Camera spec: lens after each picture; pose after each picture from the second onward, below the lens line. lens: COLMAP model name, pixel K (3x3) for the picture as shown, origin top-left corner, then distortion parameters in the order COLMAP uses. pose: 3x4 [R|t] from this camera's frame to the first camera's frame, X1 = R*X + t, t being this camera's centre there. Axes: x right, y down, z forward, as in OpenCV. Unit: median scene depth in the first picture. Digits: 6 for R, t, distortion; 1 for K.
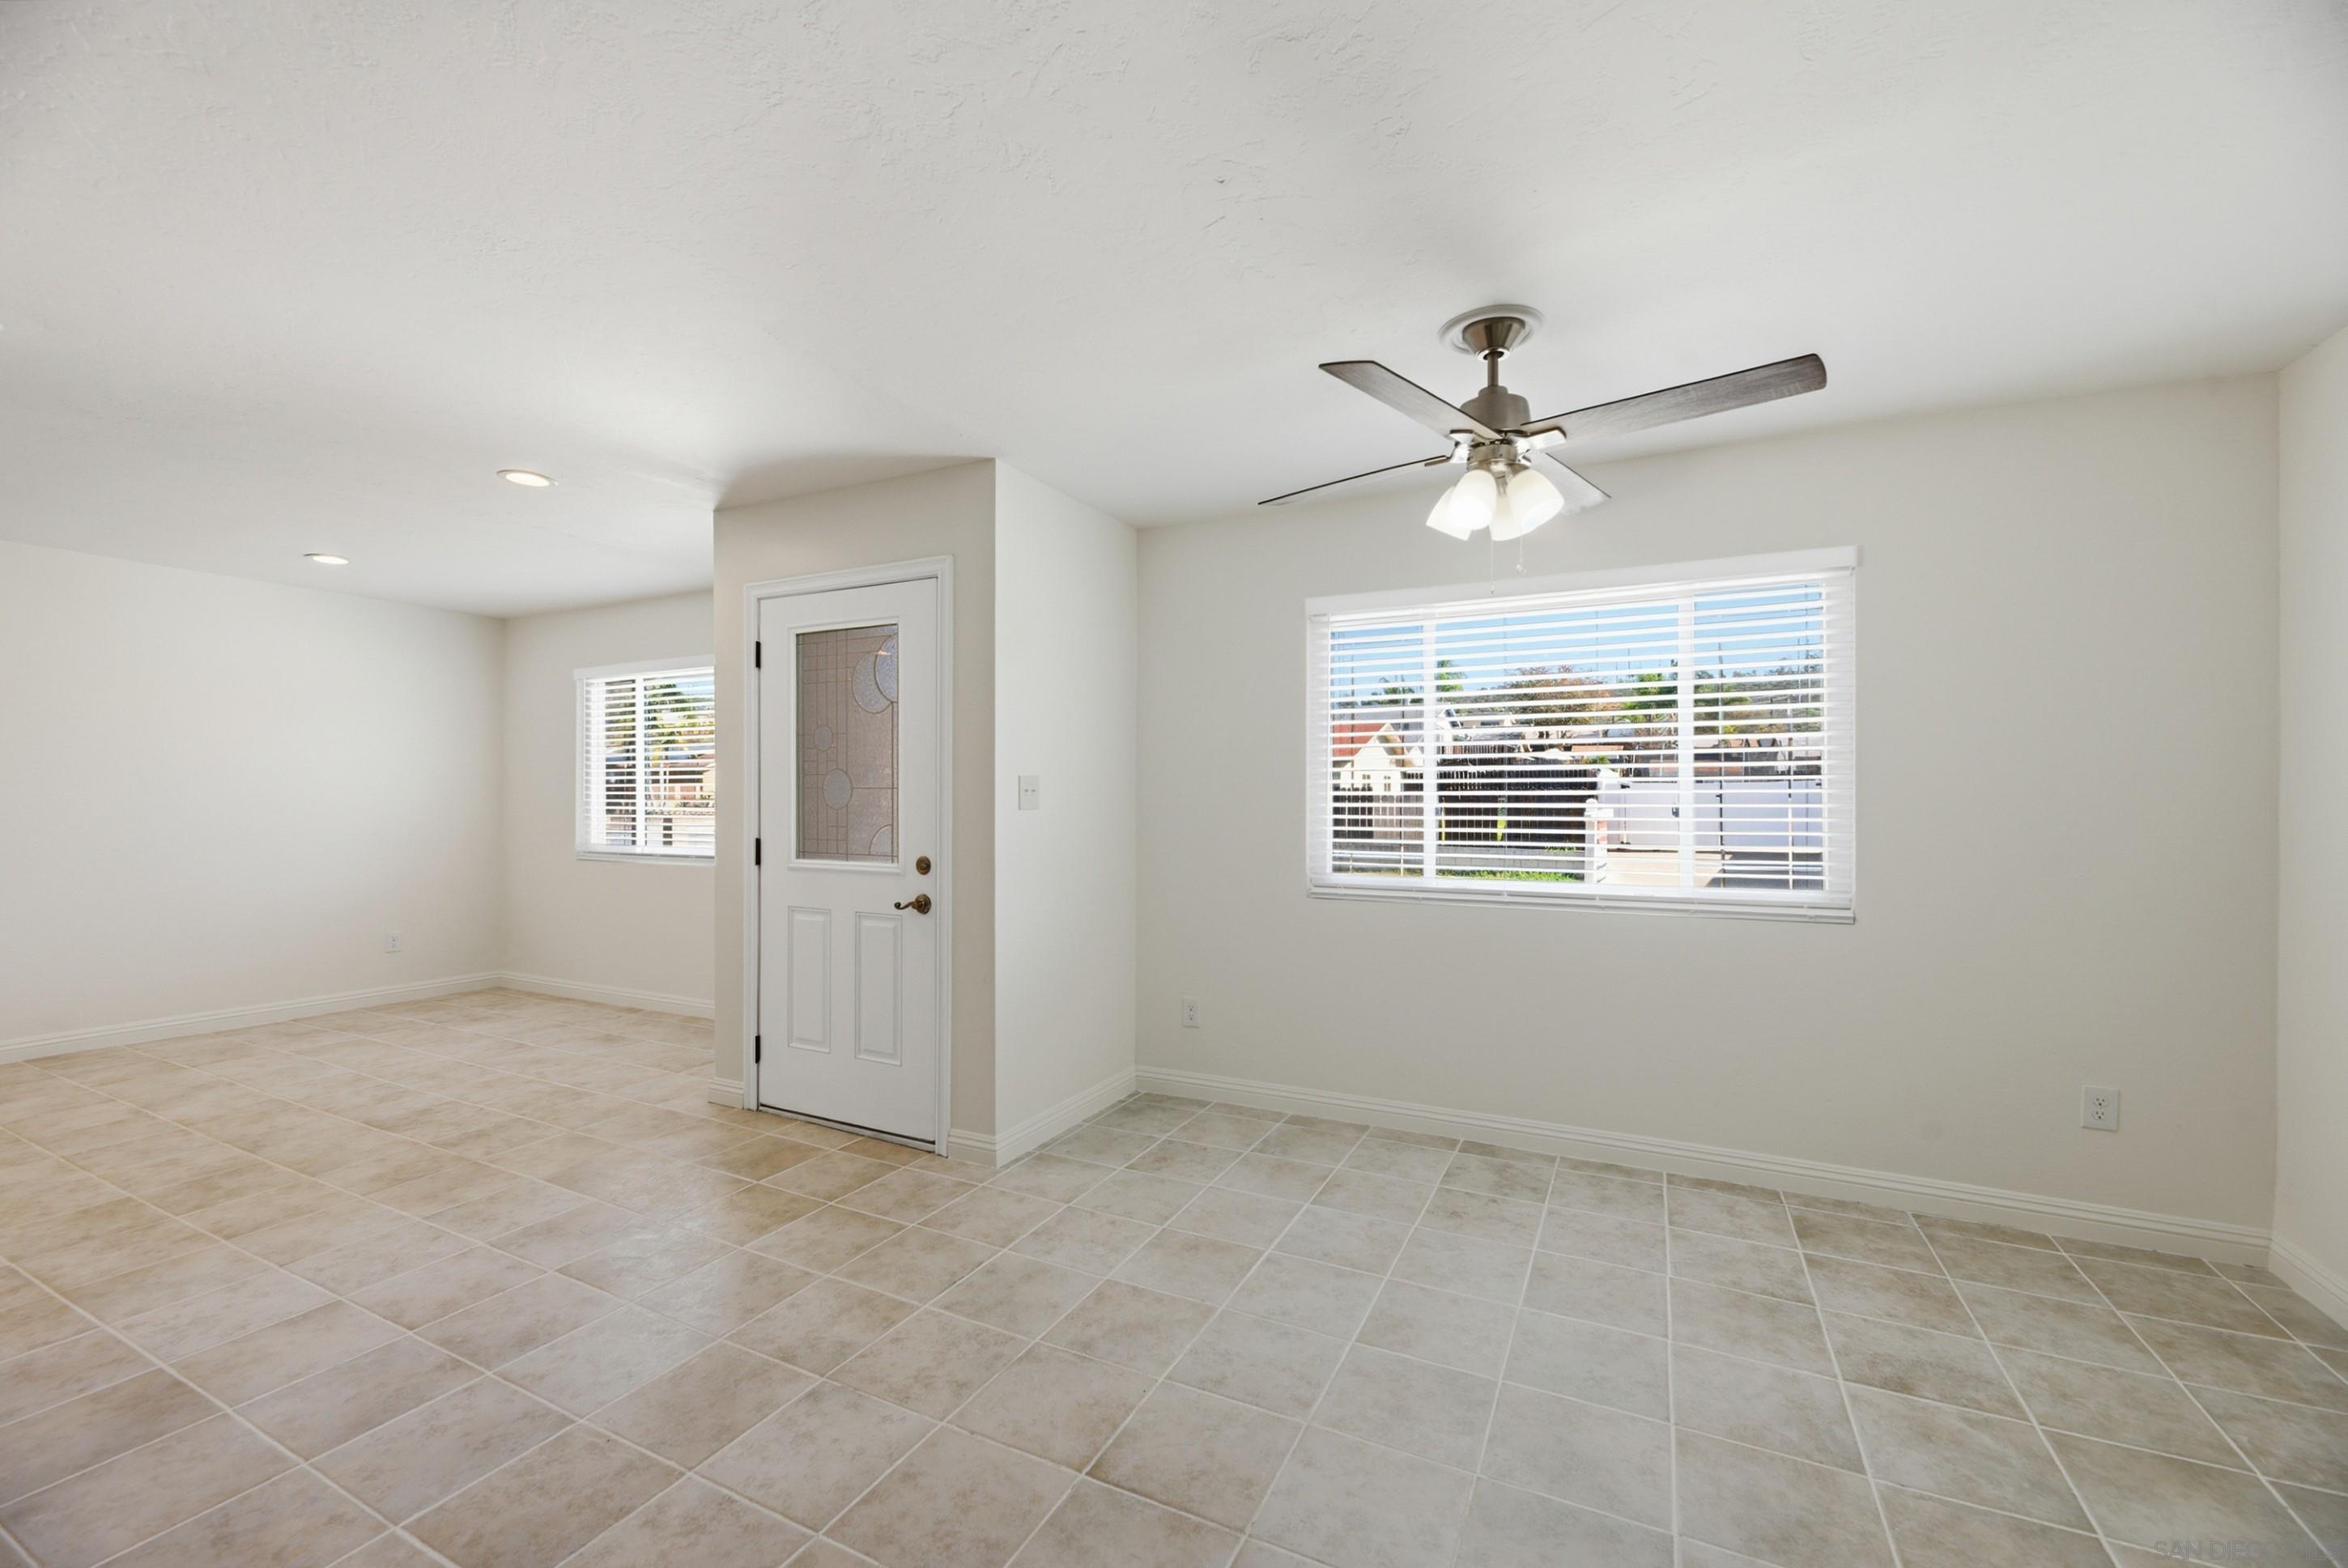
lens RADIAL K [[969.1, 0, 1176.4], [0, 969.1, 793.3], [0, 0, 1]] dist [0.001133, -0.003744]
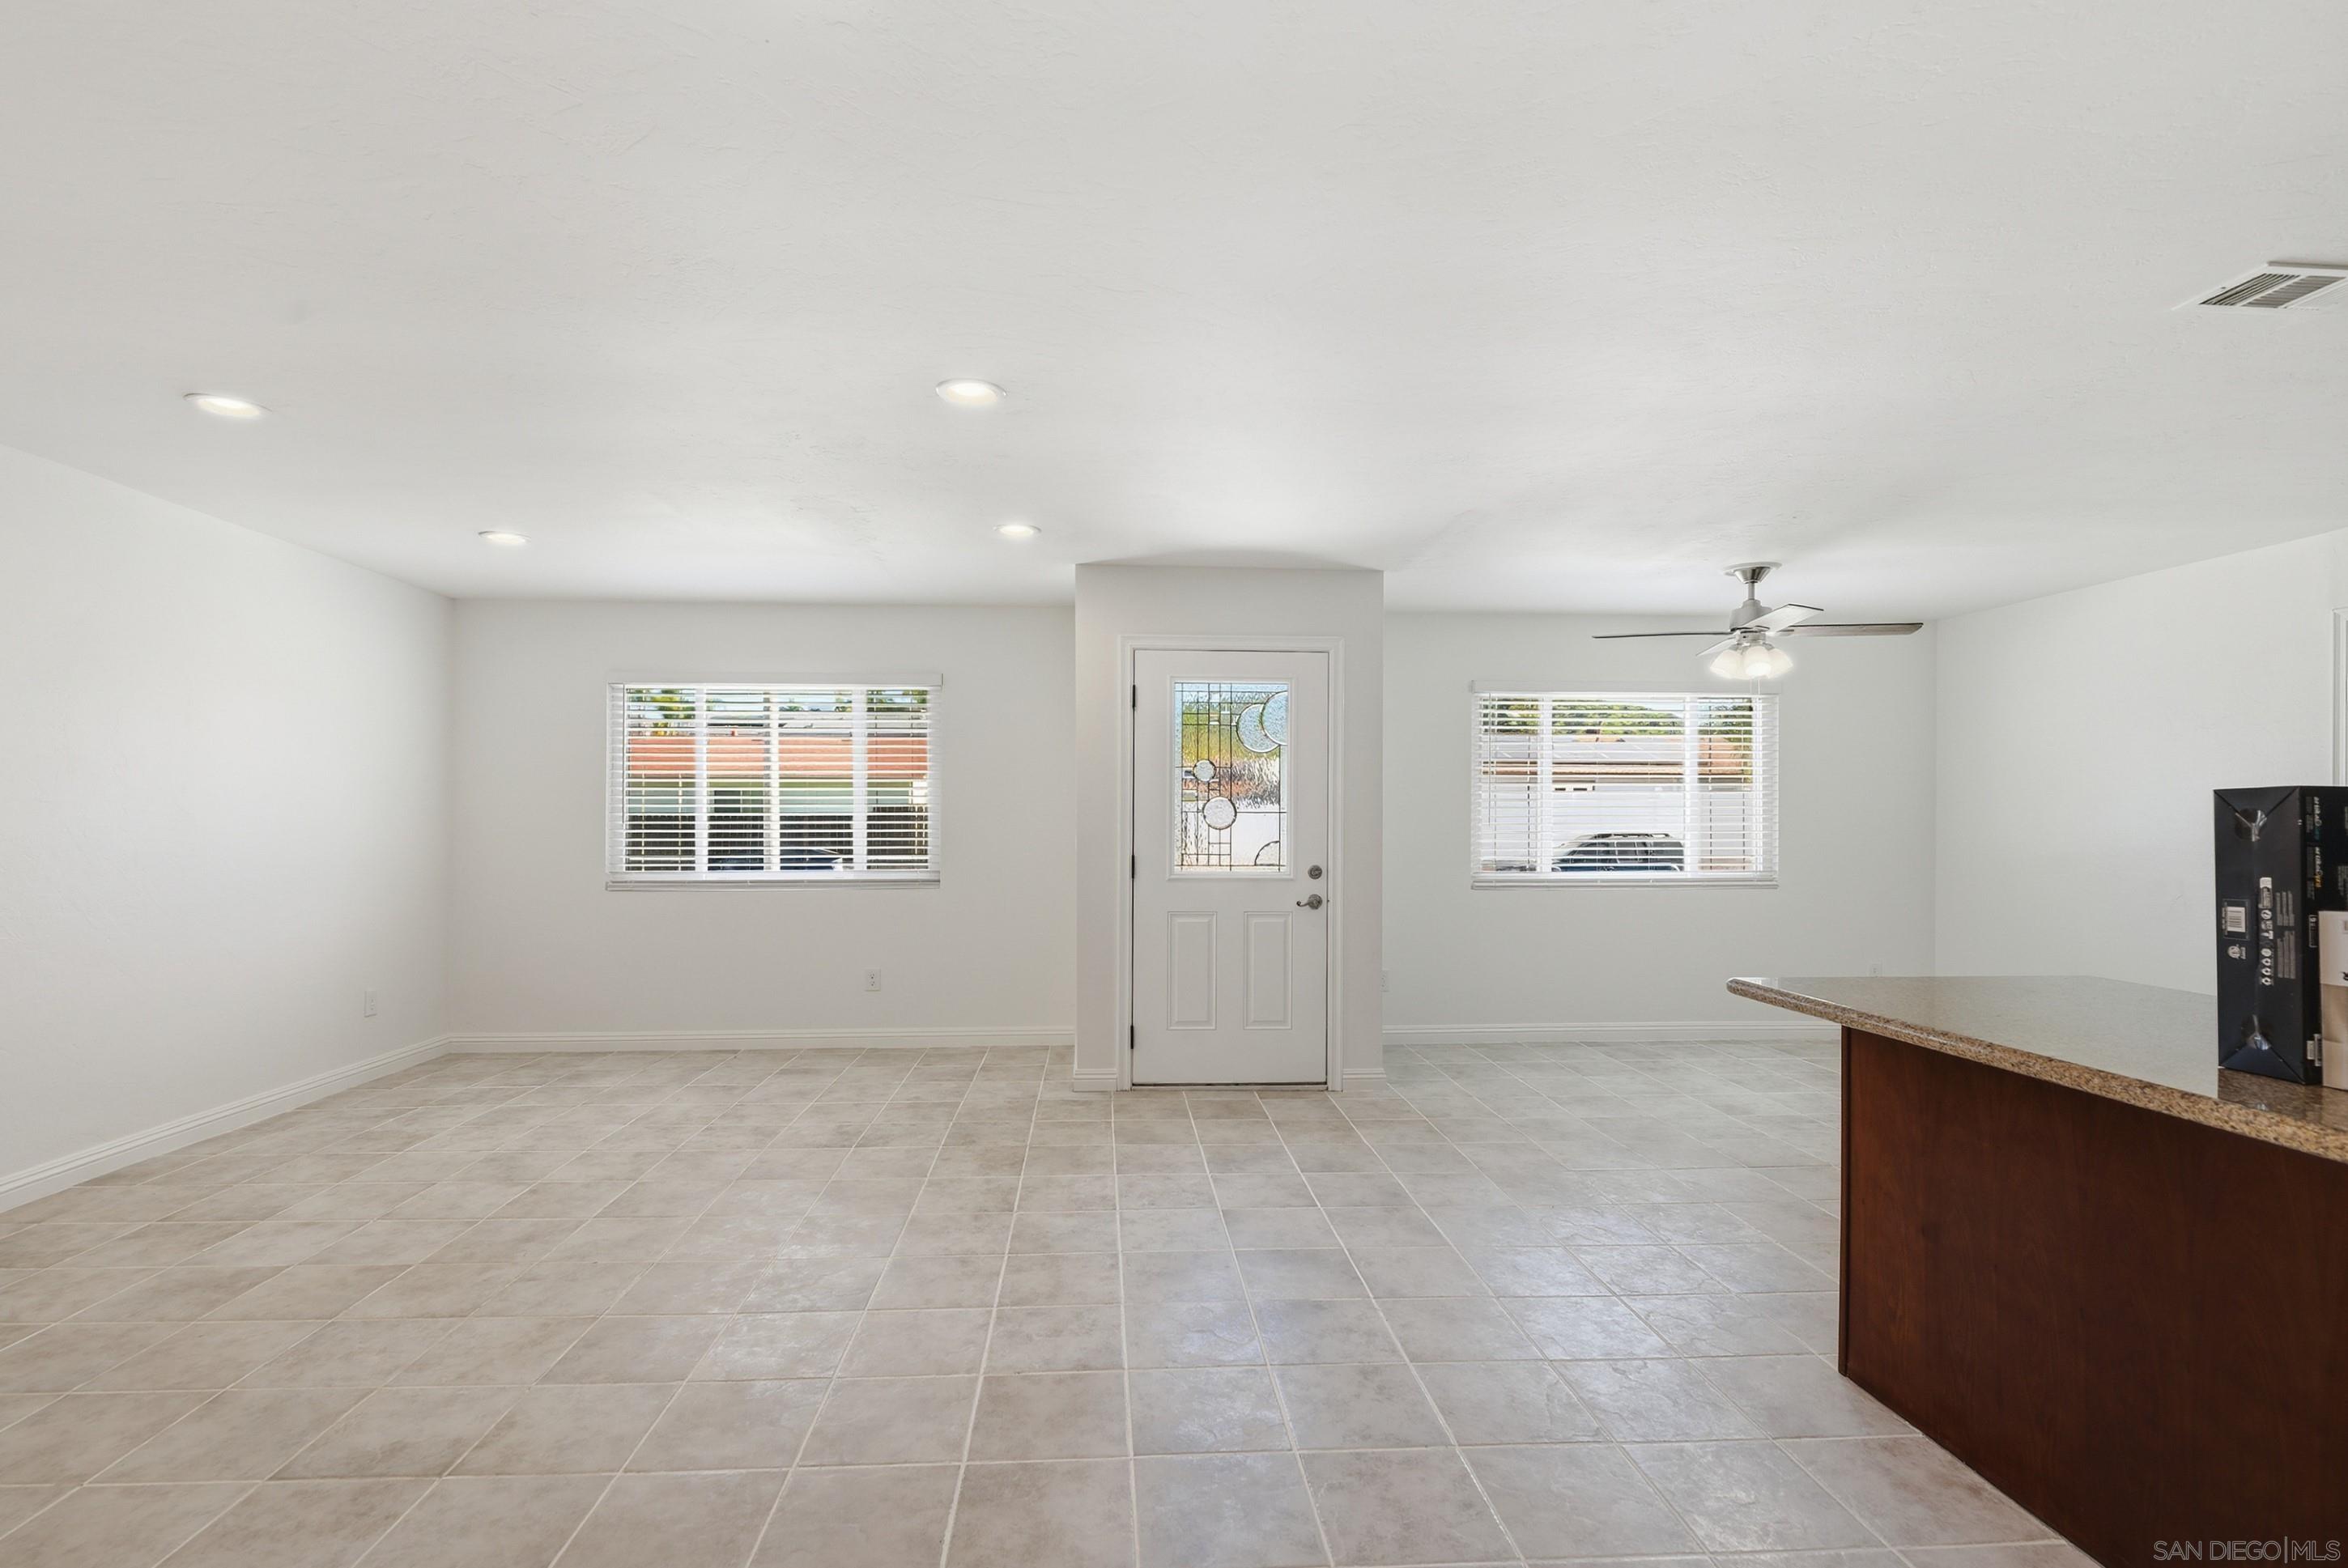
lens RADIAL K [[1076.3, 0, 1166.2], [0, 1076.3, 817.5], [0, 0, 1]] dist [0.000006, -0.002227]
pose [[0.860862, -0.001478, 0.508836, -1.212923], [-0.002200, 0.999976, 0.006626, -0.009160], [-0.508833, -0.006824, 0.860838, -0.149694]]
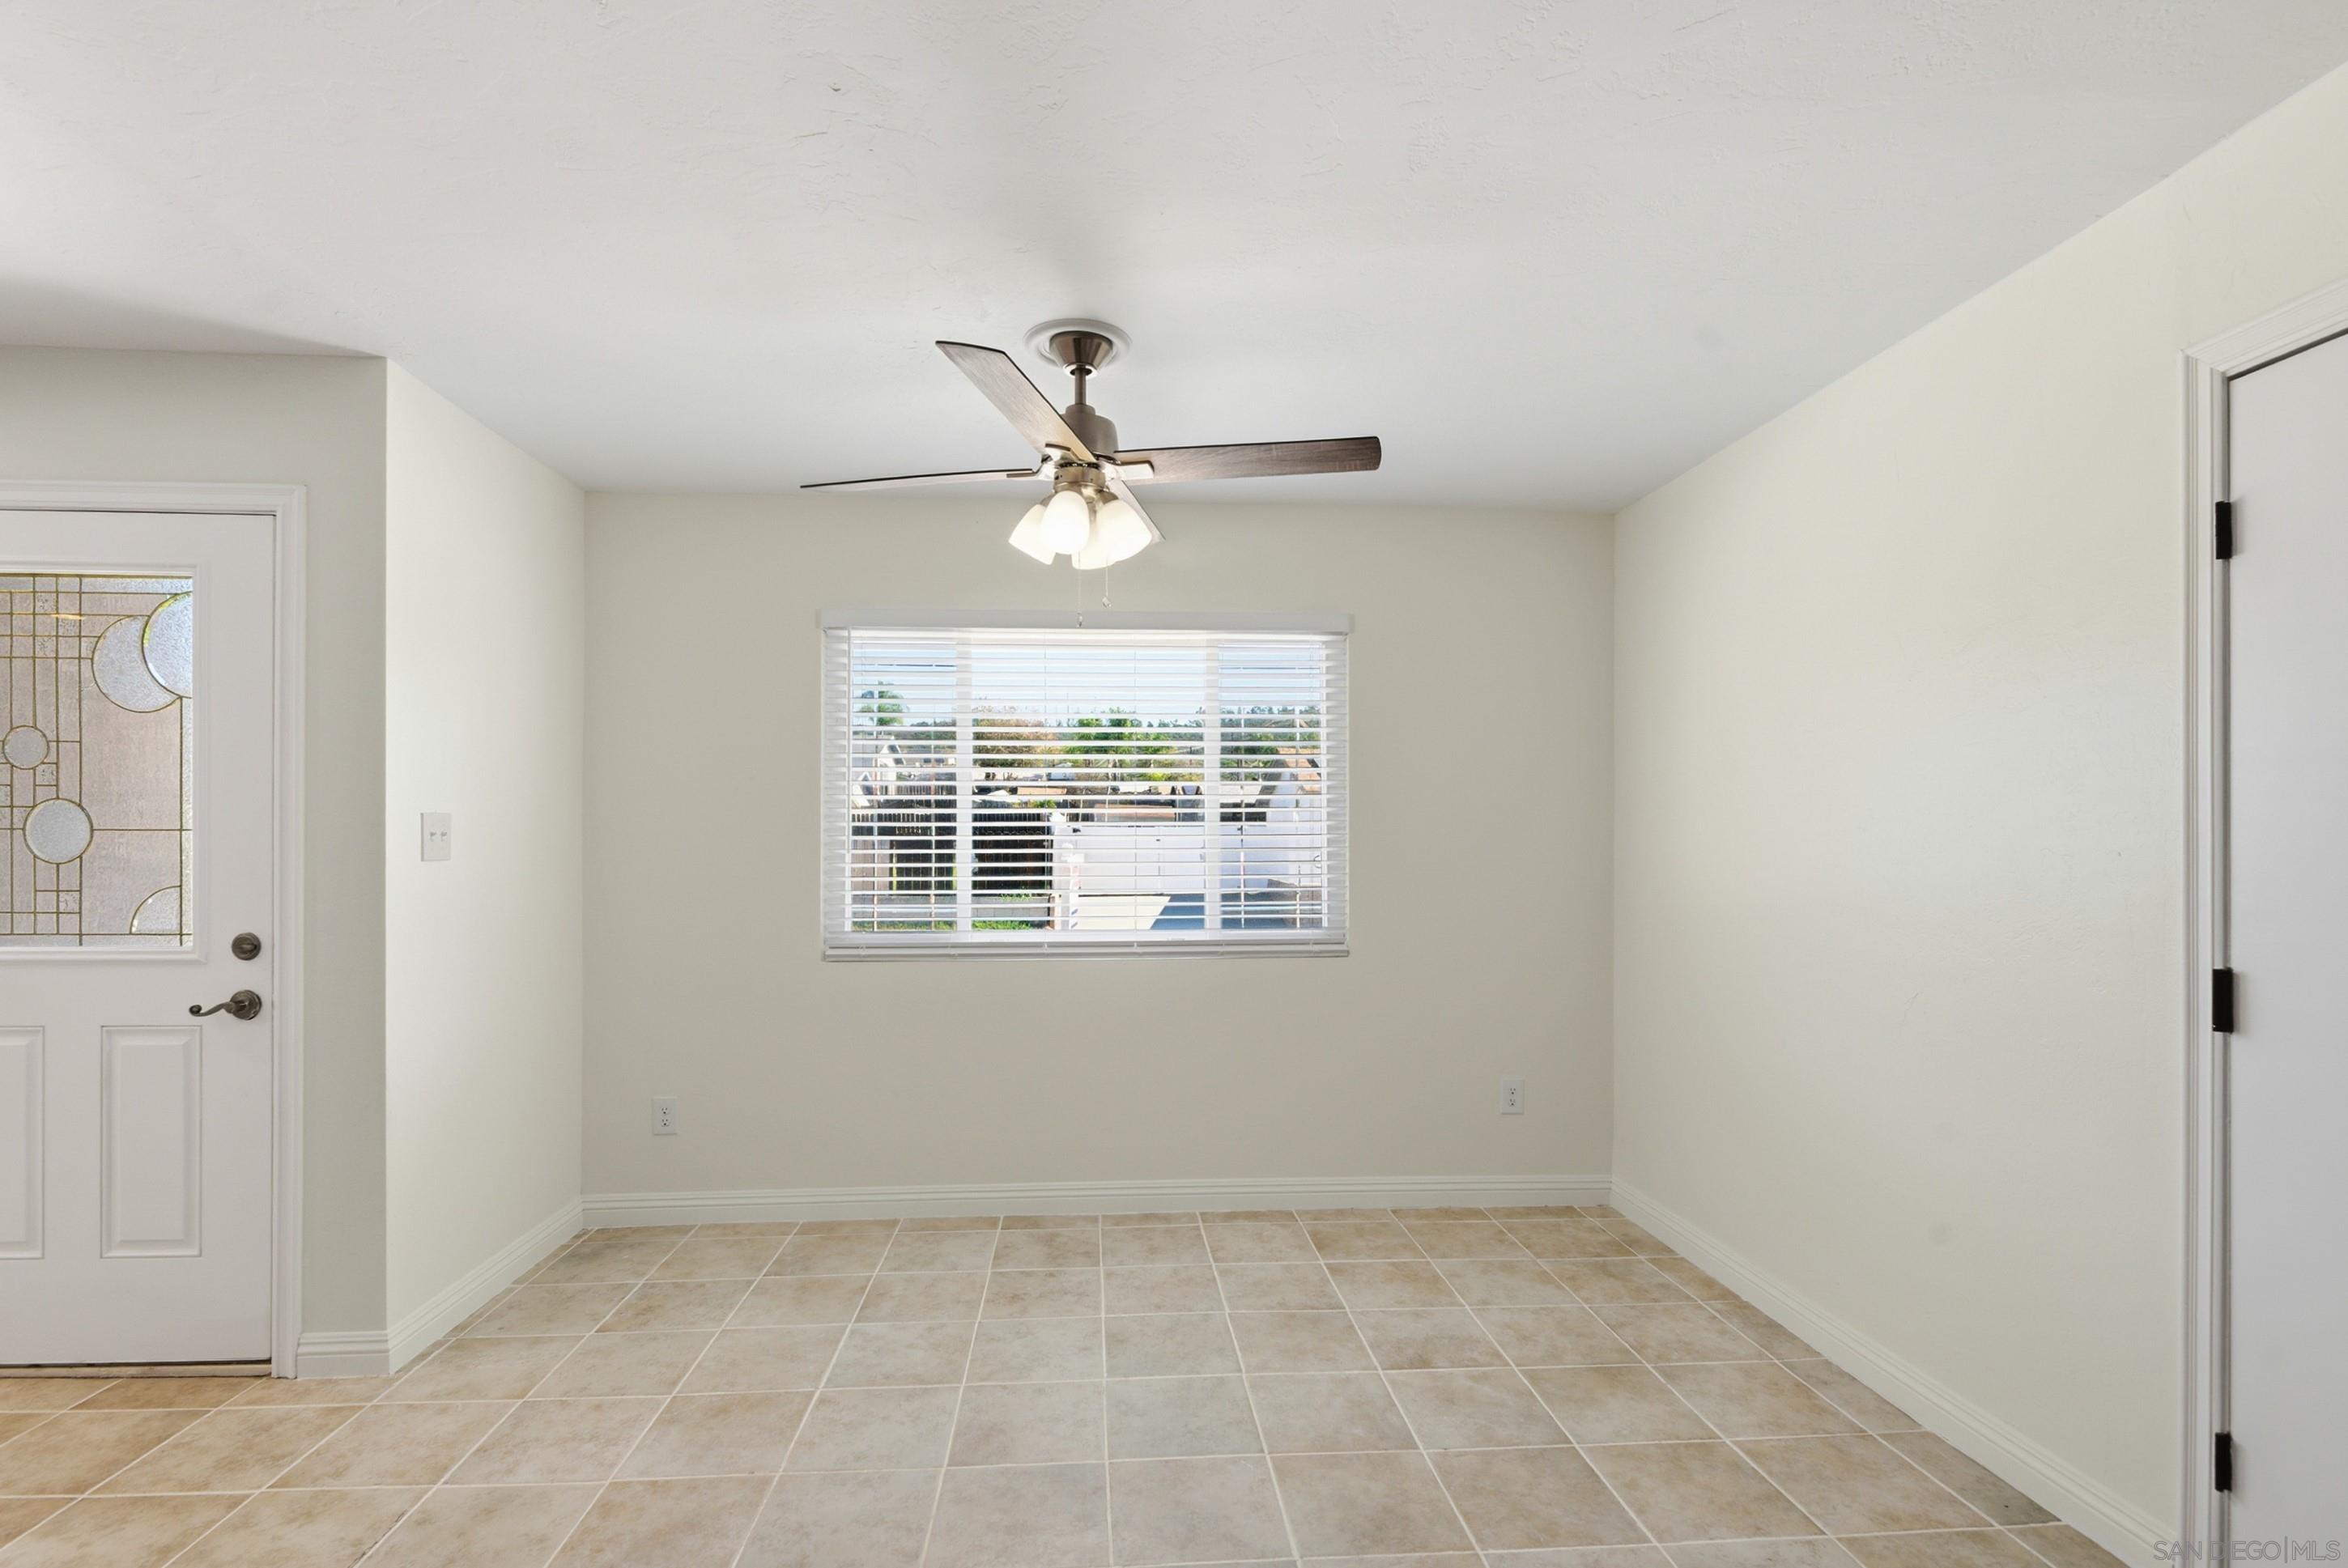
lens RADIAL K [[1076.3, 0, 1169.6], [0, 1076.3, 837.2], [0, 0, 1]] dist [0.000006, -0.002227]
pose [[0.859456, 0.000679, 0.511210, -0.096836], [-0.000174, 0.999999, -0.001036, -0.000493], [-0.511210, 0.000802, 0.859455, 0.043964]]
